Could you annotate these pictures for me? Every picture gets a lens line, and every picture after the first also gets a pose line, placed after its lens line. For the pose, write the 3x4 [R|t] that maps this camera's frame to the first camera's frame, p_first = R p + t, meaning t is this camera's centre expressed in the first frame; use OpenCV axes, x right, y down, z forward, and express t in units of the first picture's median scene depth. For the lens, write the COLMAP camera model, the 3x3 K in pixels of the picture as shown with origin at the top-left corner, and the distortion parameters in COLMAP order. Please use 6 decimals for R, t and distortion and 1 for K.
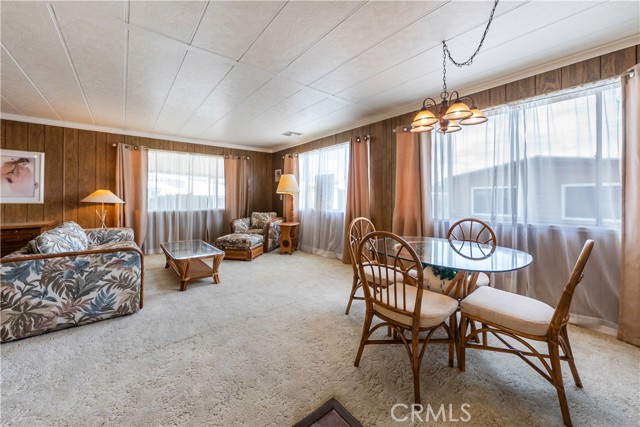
lens RADIAL K [[236.4, 0, 308.1], [0, 236.4, 196.7], [0, 0, 1]] dist [-0.001087, -0.000102]
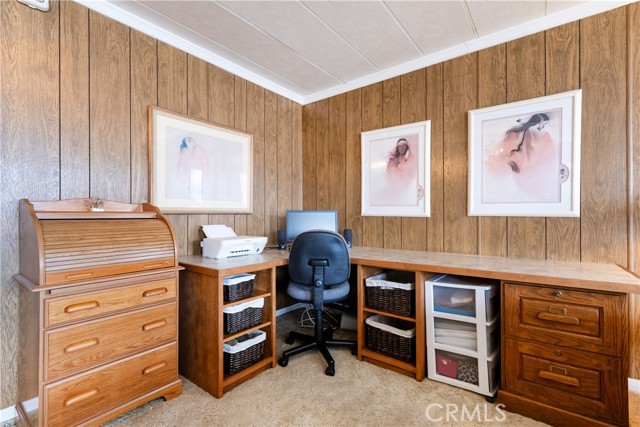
lens RADIAL K [[293.3, 0, 320.0], [0, 293.3, 213.5], [0, 0, 1]] dist [0.000961, -0.000312]
pose [[0.255200, -0.006811, -0.966864, -0.707511], [0.011245, 0.999928, -0.004075, 0.018827], [0.966823, -0.009832, 0.255258, 0.419610]]
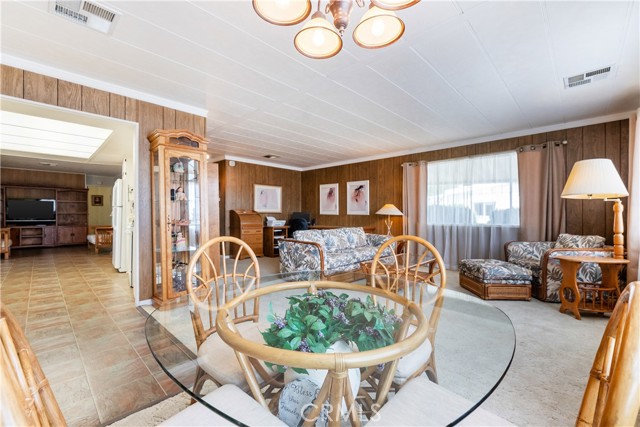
lens RADIAL K [[275.7, 0, 320.0], [0, 275.7, 213.5], [0, 0, 1]] dist [-0.002100, -0.000419]
pose [[0.150379, -0.003496, -0.988622, 0.485449], [0.003324, 0.999990, -0.003030, 0.022410], [0.988623, -0.002831, 0.150389, 0.417918]]
